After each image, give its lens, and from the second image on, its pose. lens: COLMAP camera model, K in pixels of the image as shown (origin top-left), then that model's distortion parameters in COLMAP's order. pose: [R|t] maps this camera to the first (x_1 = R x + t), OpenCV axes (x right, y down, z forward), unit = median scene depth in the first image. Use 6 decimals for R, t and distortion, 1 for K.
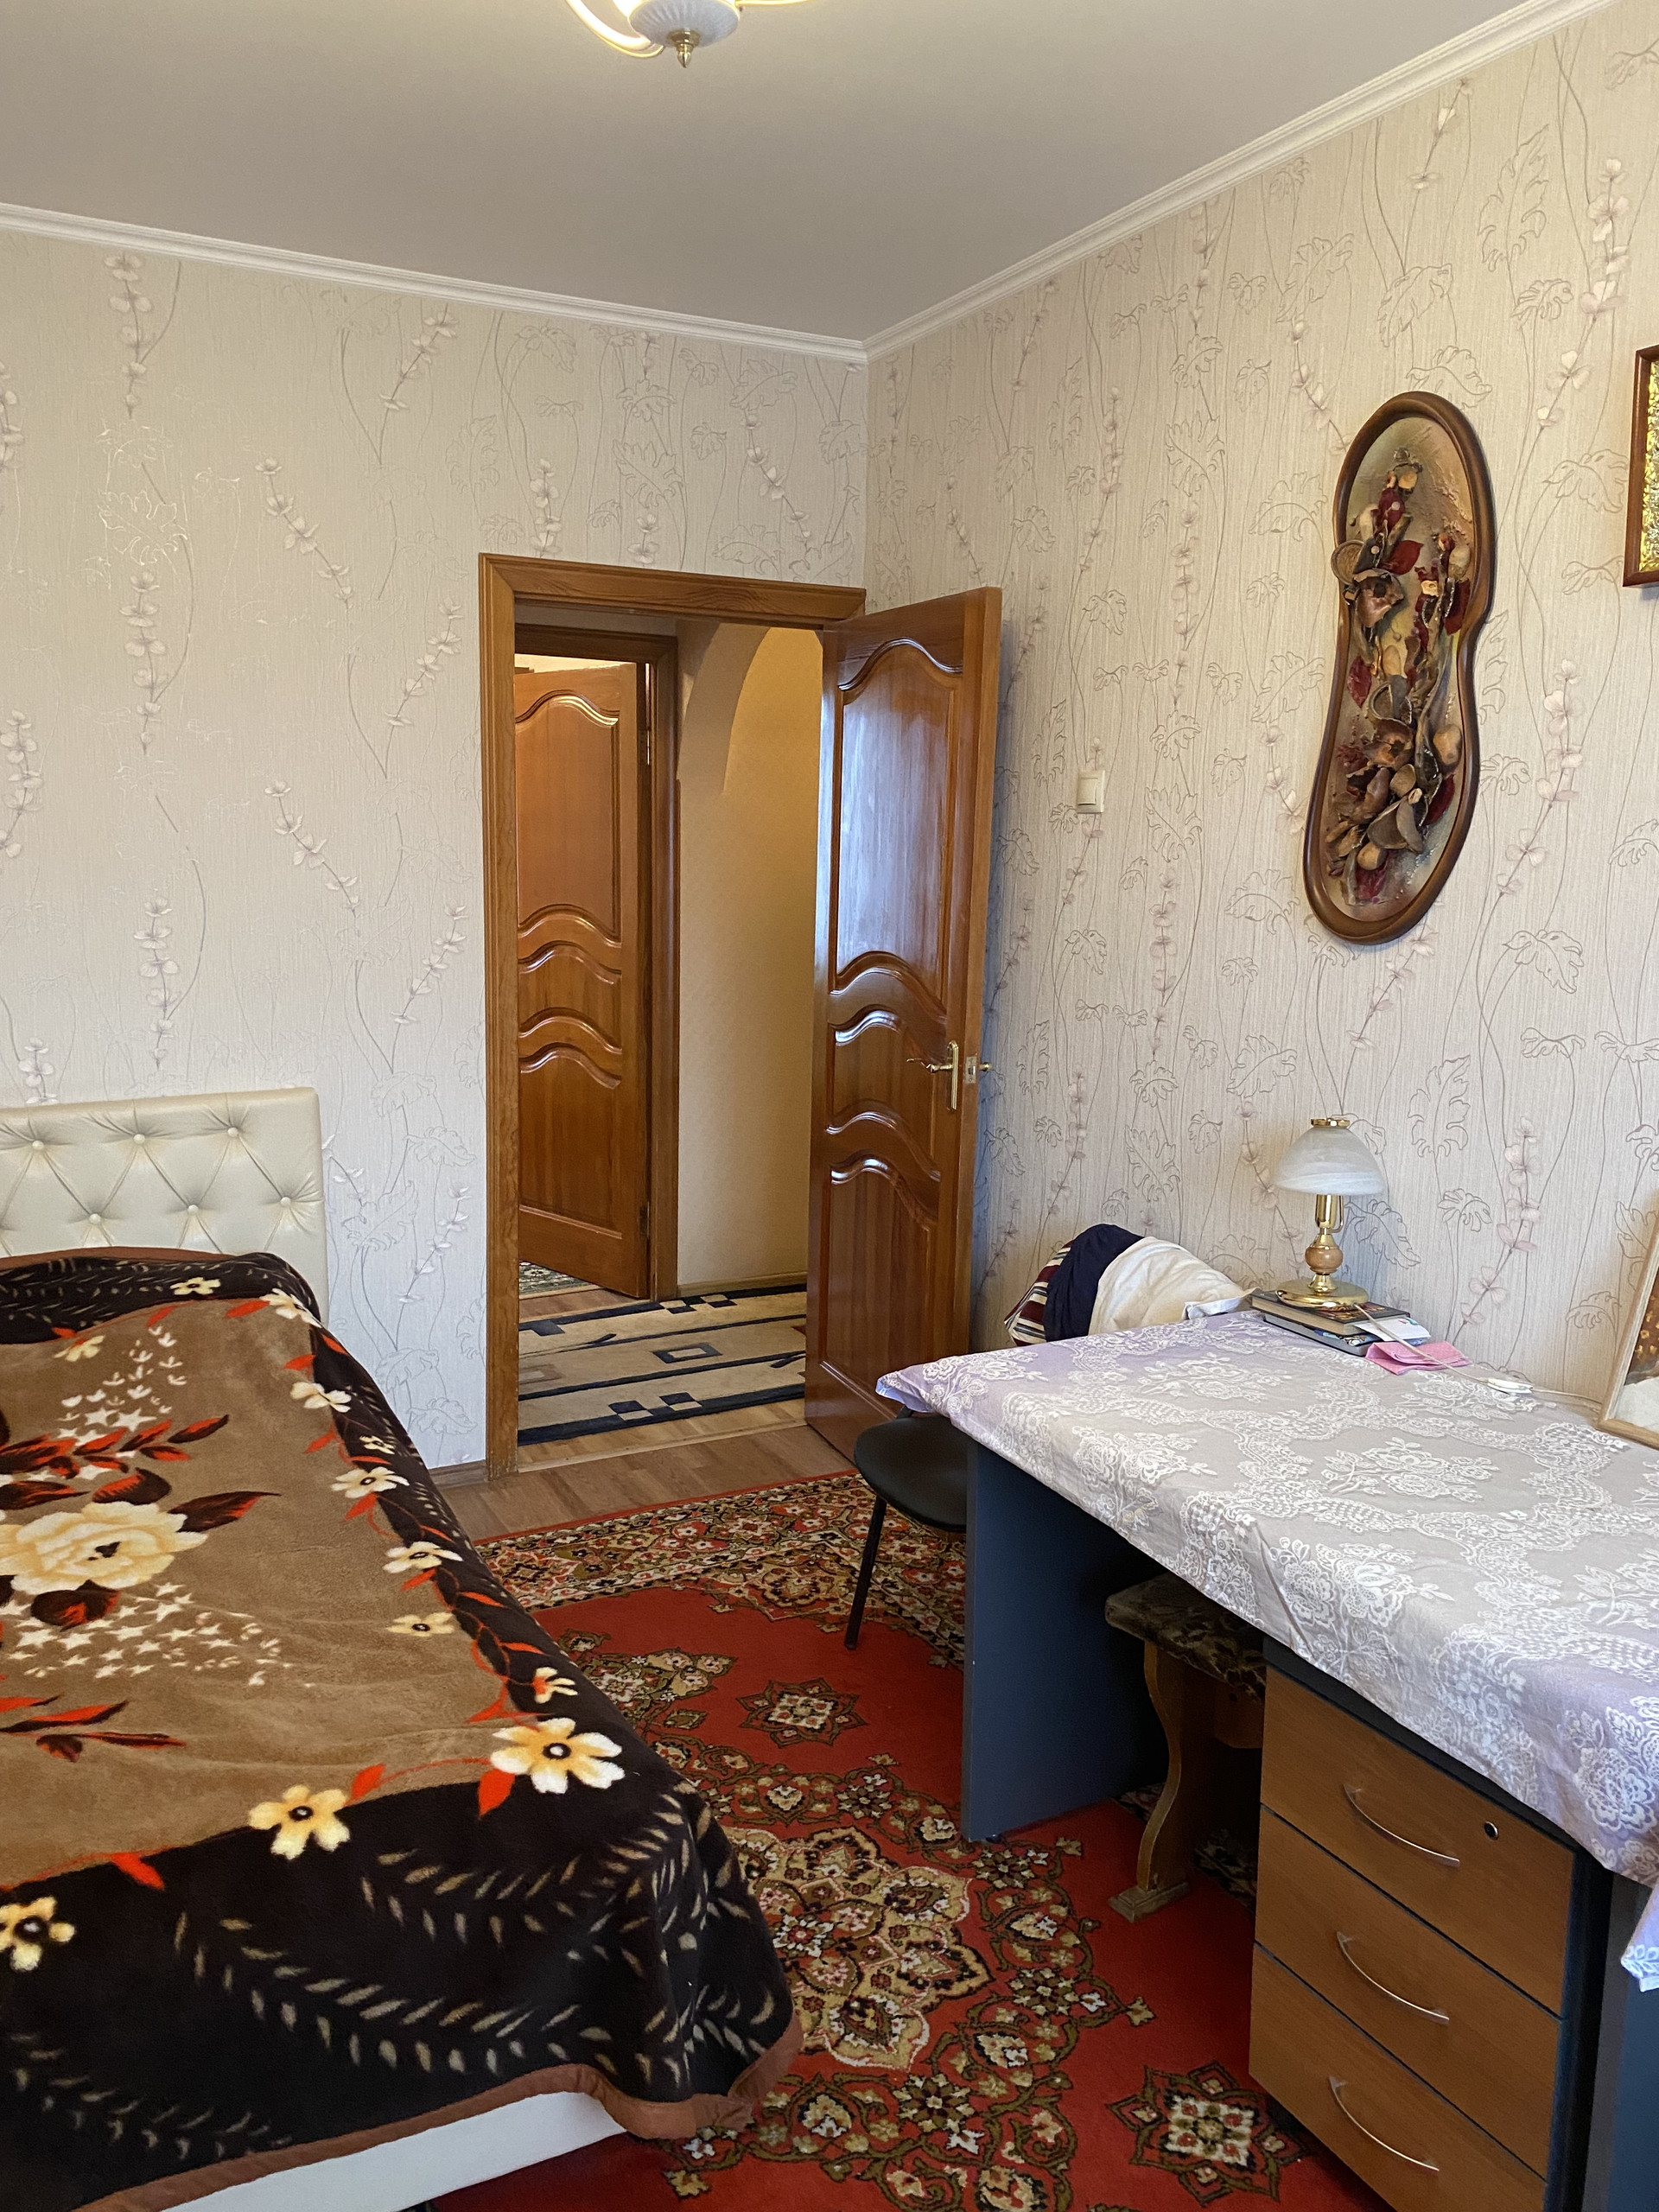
lens RADIAL K [[1656.4, 0, 808.7], [0, 1656.4, 1094.6], [0, 0, 1]] dist [0.005698, -0.004220]
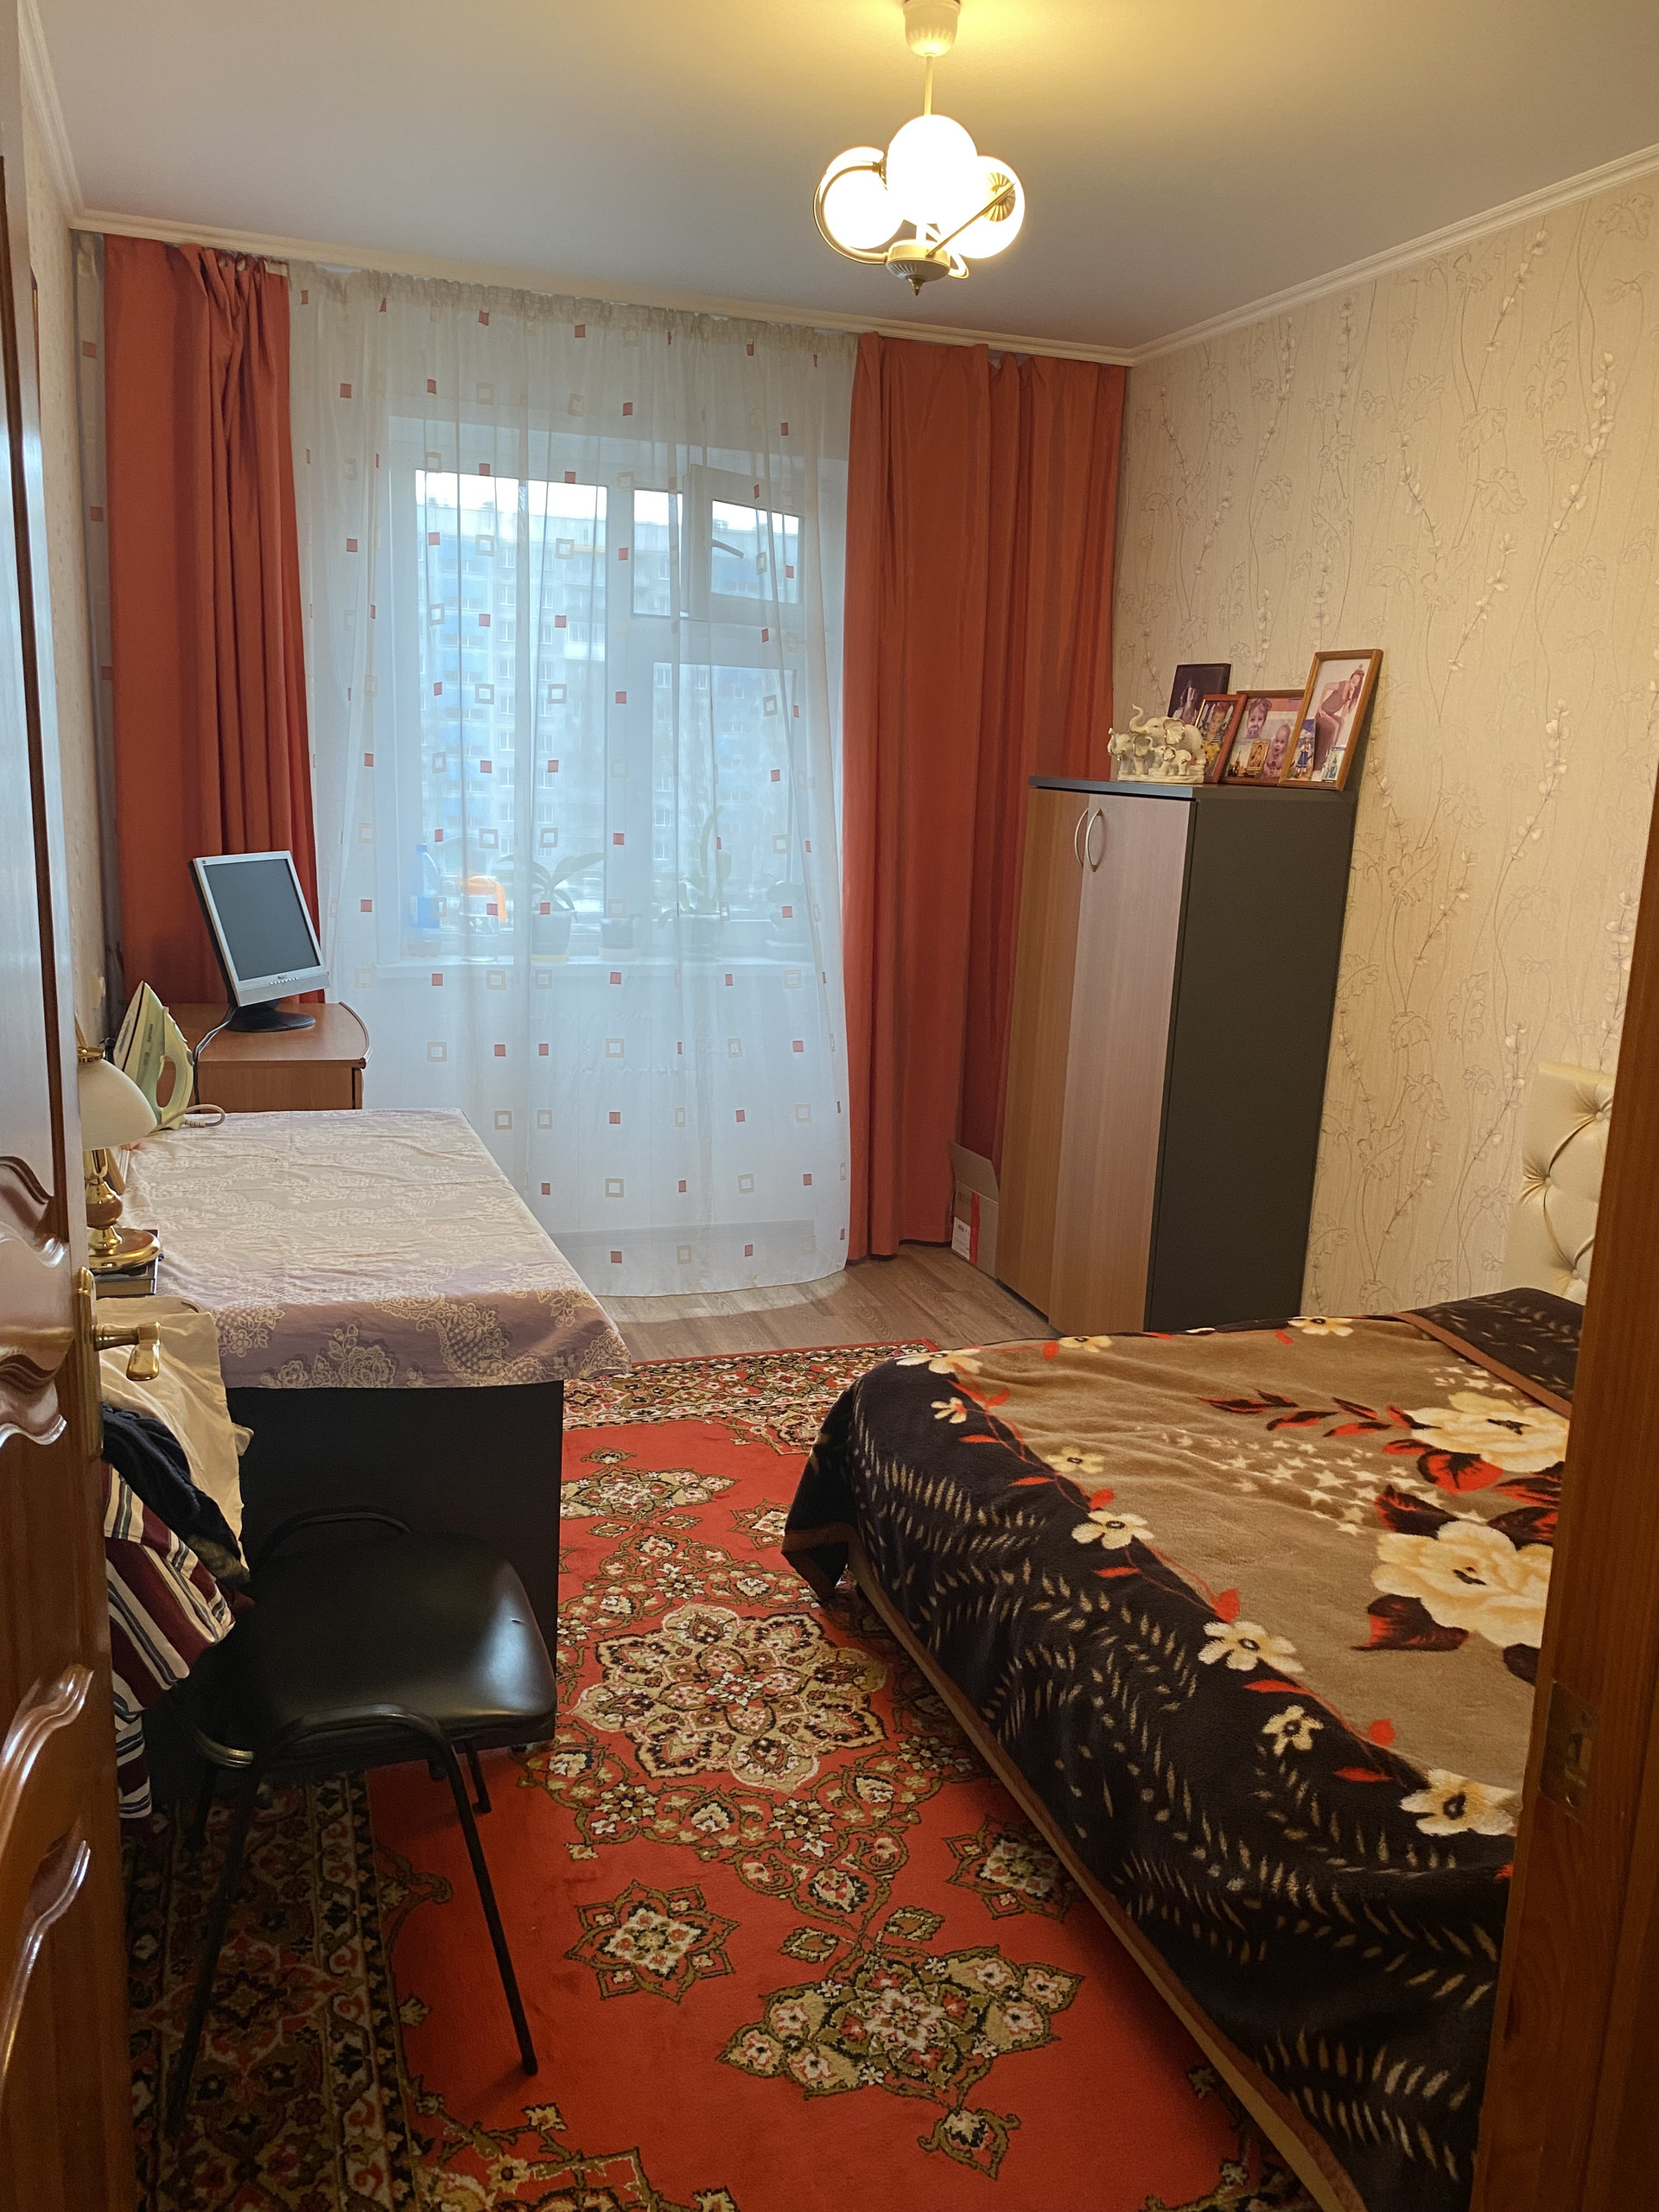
lens RADIAL K [[1656.4, 0, 816.1], [0, 1656.4, 1105.3], [0, 0, 1]] dist [0.005698, -0.004220]
pose [[-0.989372, -0.080851, 0.120854, -0.160308], [-0.033355, 0.935189, 0.352574, -0.280073], [-0.141528, 0.344796, -0.927947, 1.833173]]
